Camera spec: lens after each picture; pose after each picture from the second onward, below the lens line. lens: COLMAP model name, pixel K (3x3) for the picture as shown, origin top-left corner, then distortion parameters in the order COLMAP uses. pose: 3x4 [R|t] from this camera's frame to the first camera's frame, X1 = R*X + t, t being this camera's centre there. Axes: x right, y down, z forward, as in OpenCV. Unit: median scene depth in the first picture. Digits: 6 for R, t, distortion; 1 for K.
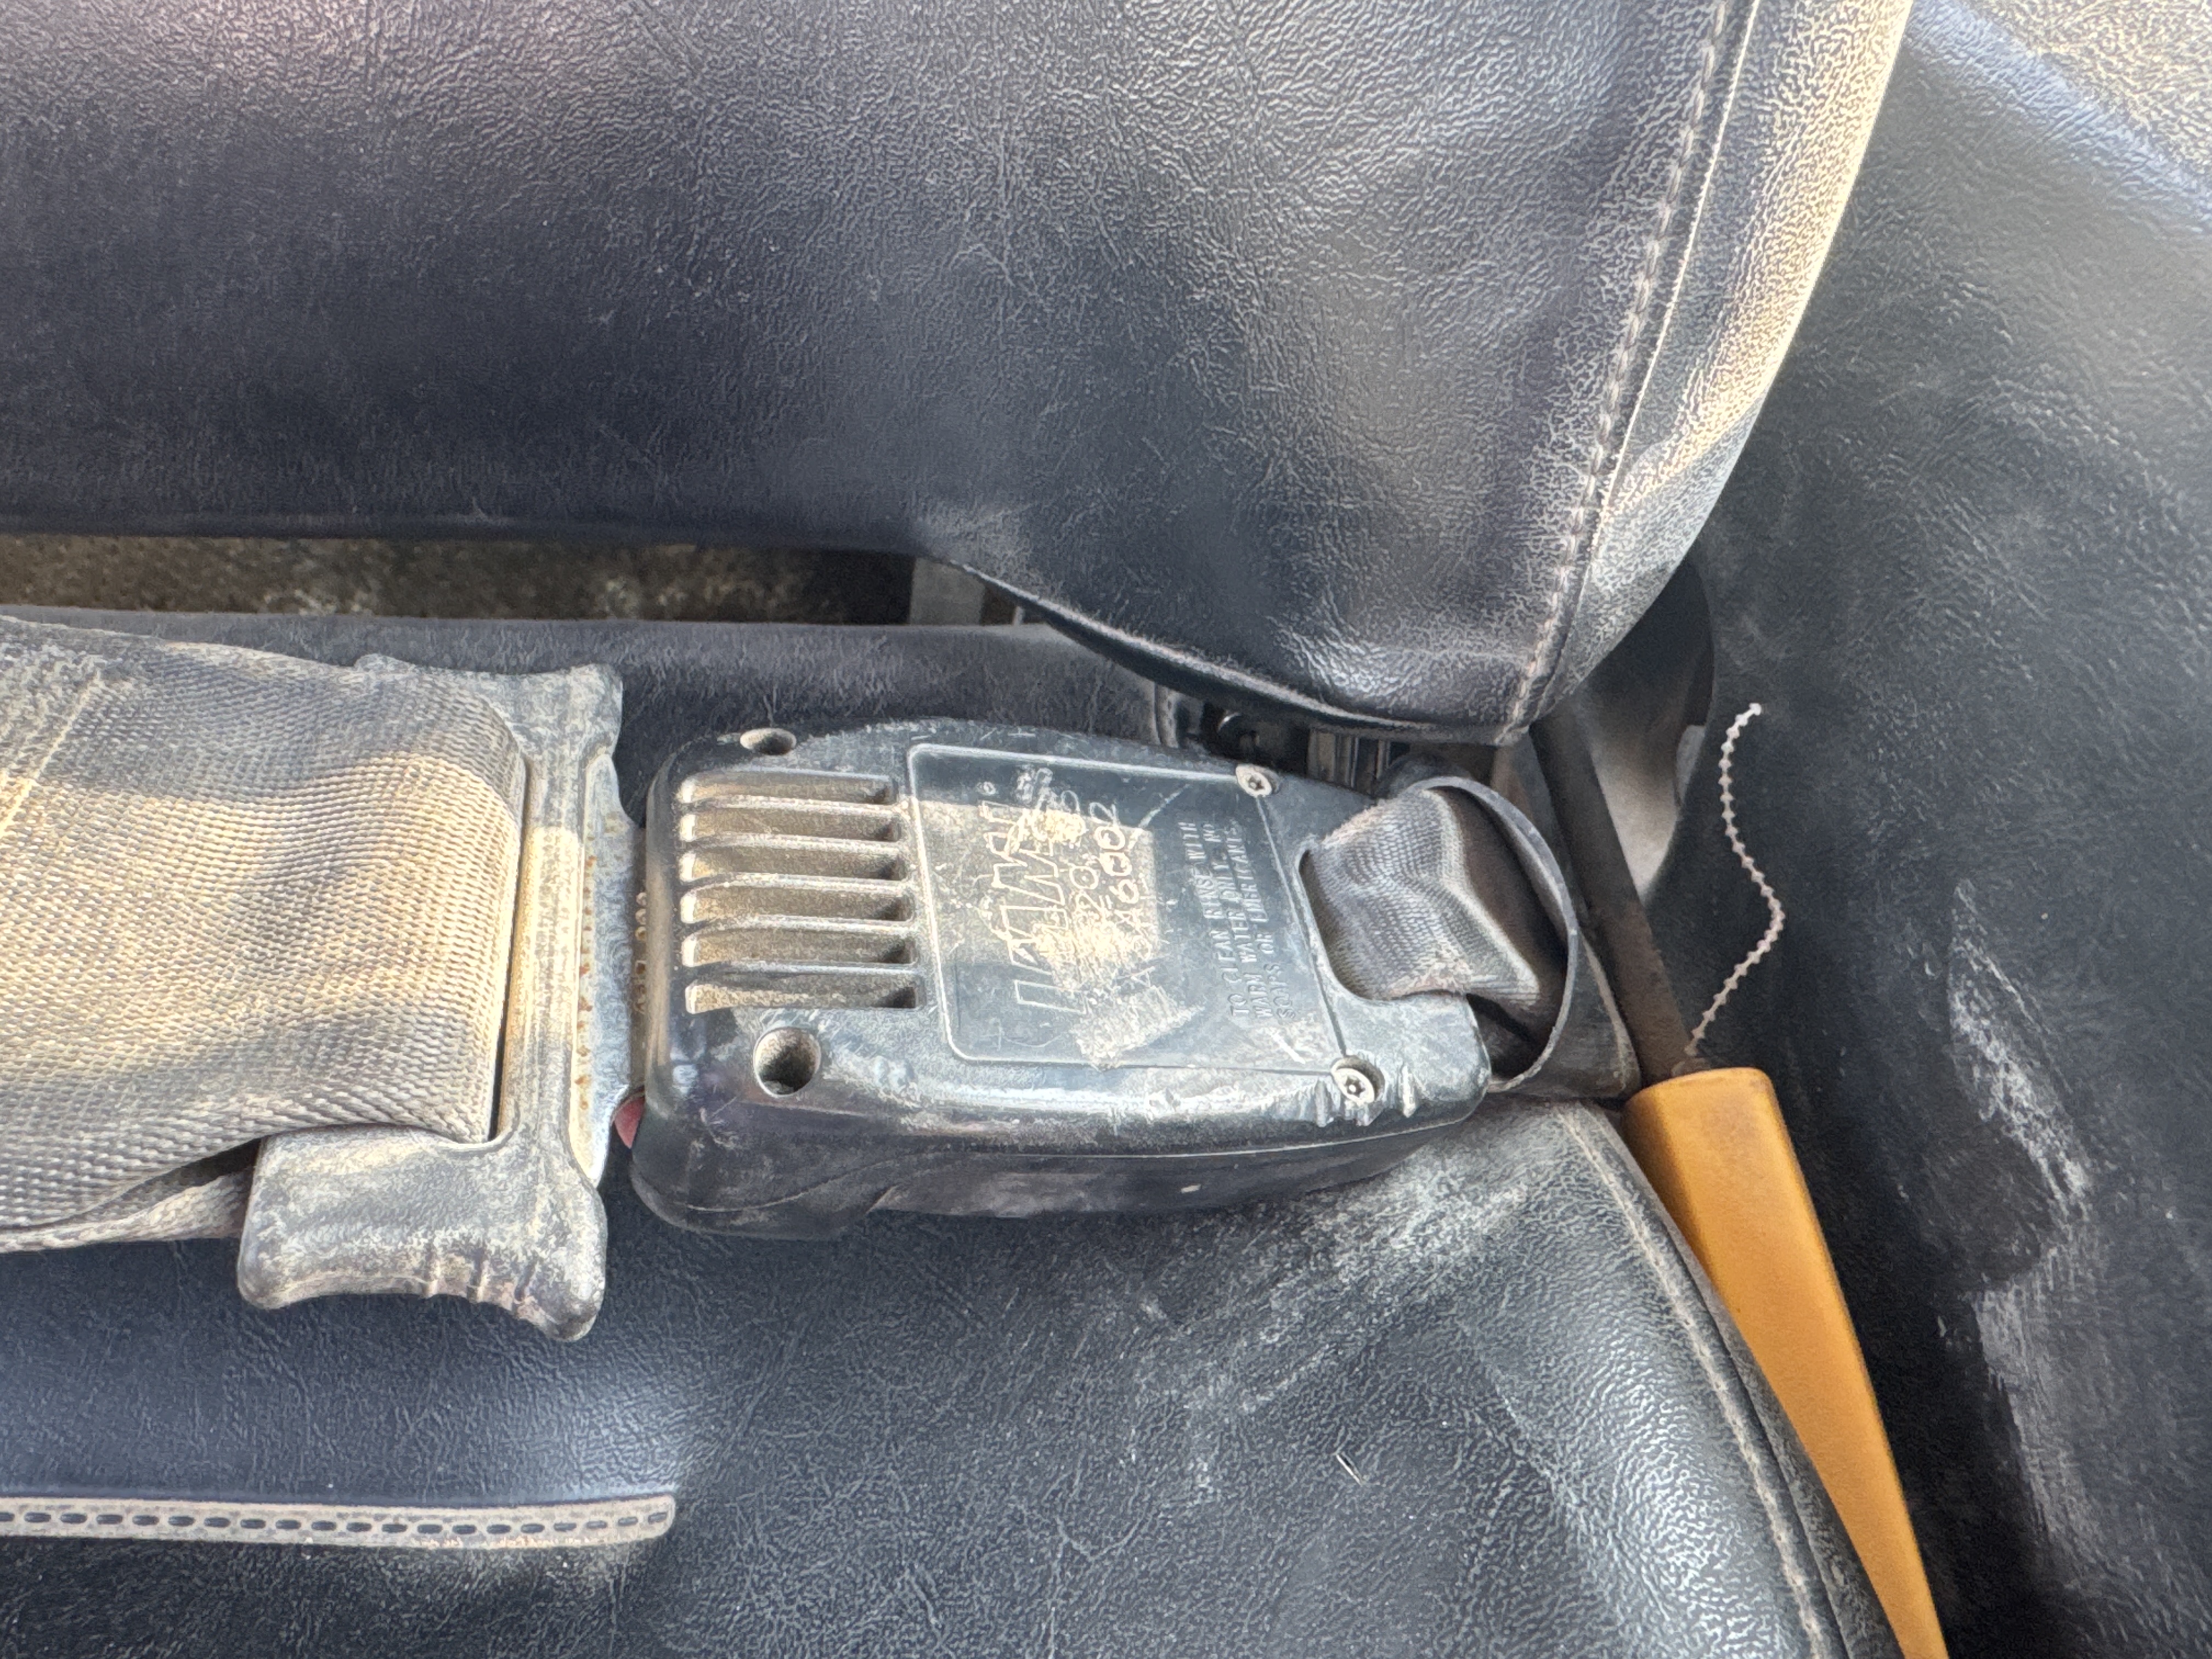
lens RADIAL K [[1519.4, 0, 1108.5], [0, 1519.4, 838.3], [0, 0, 1]] dist [-0.002674, 0.062599]
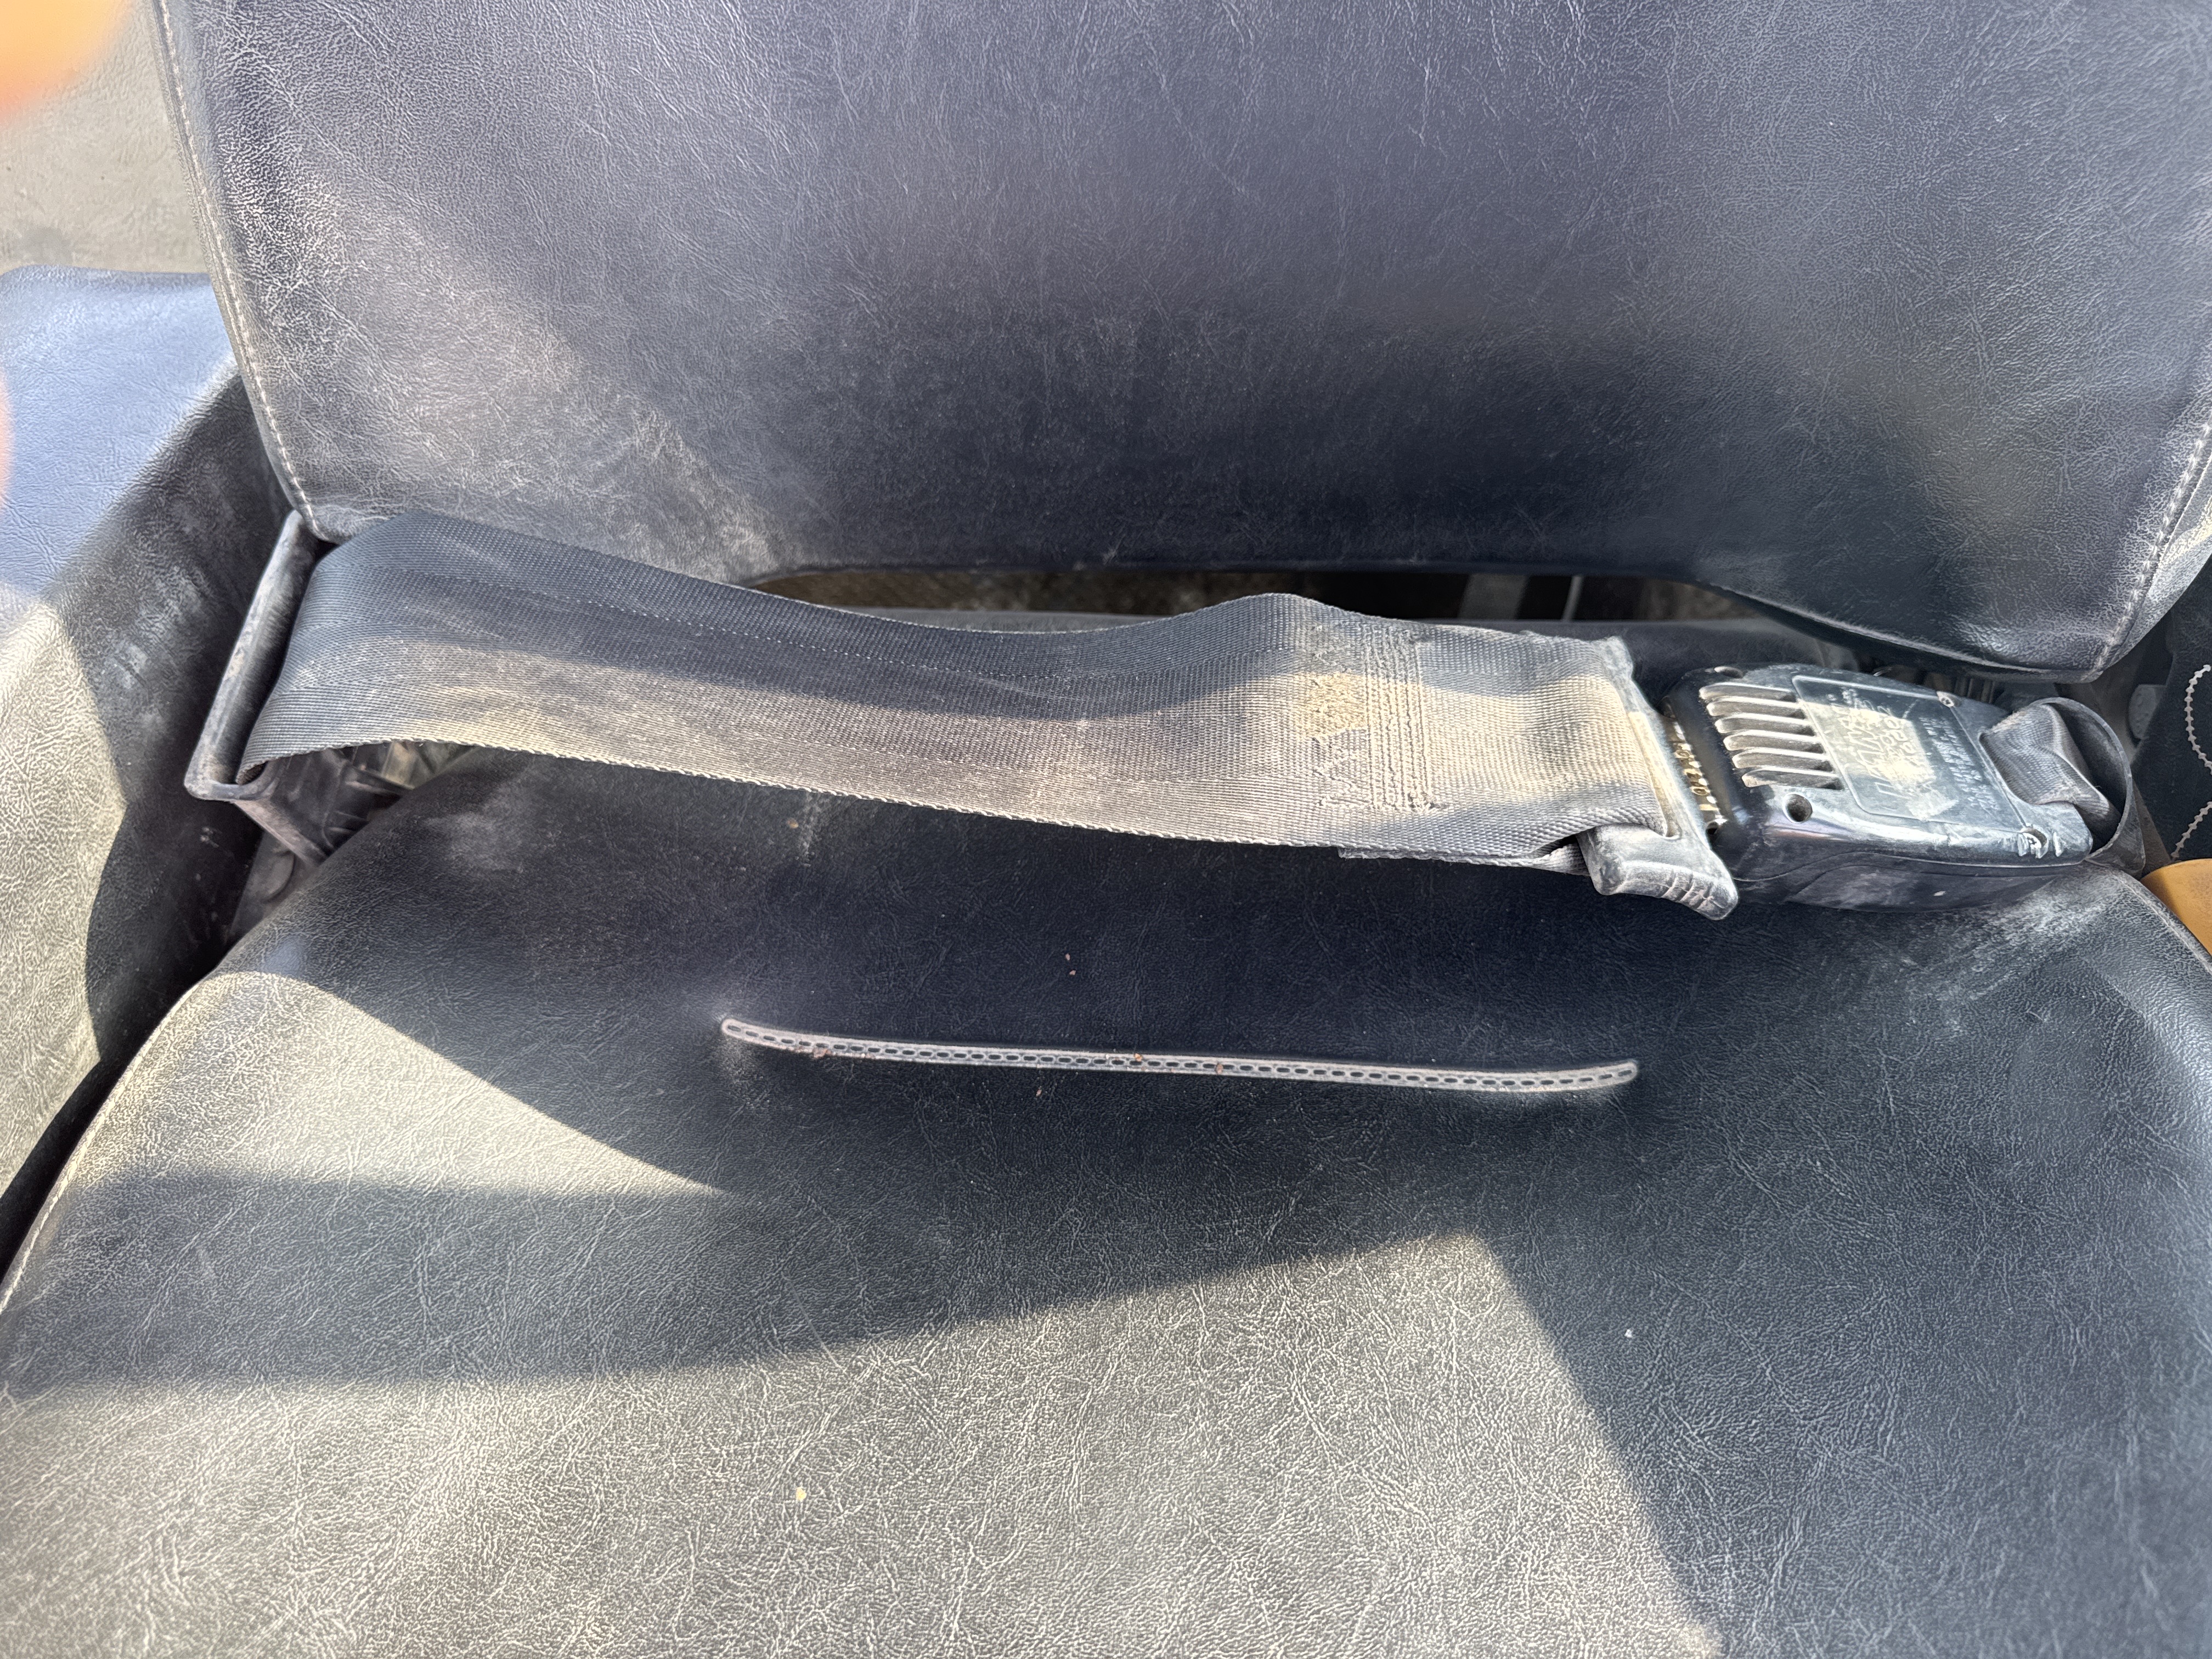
lens RADIAL K [[1584.3, 0, 1106.0], [0, 1584.3, 829.5], [0, 0, 1]] dist [-0.018857, 0.007585]
pose [[0.994030, 0.016937, -0.107780, -0.805537], [-0.018928, 0.999668, -0.017471, 0.196808], [0.107448, 0.019407, 0.994021, -1.183737]]
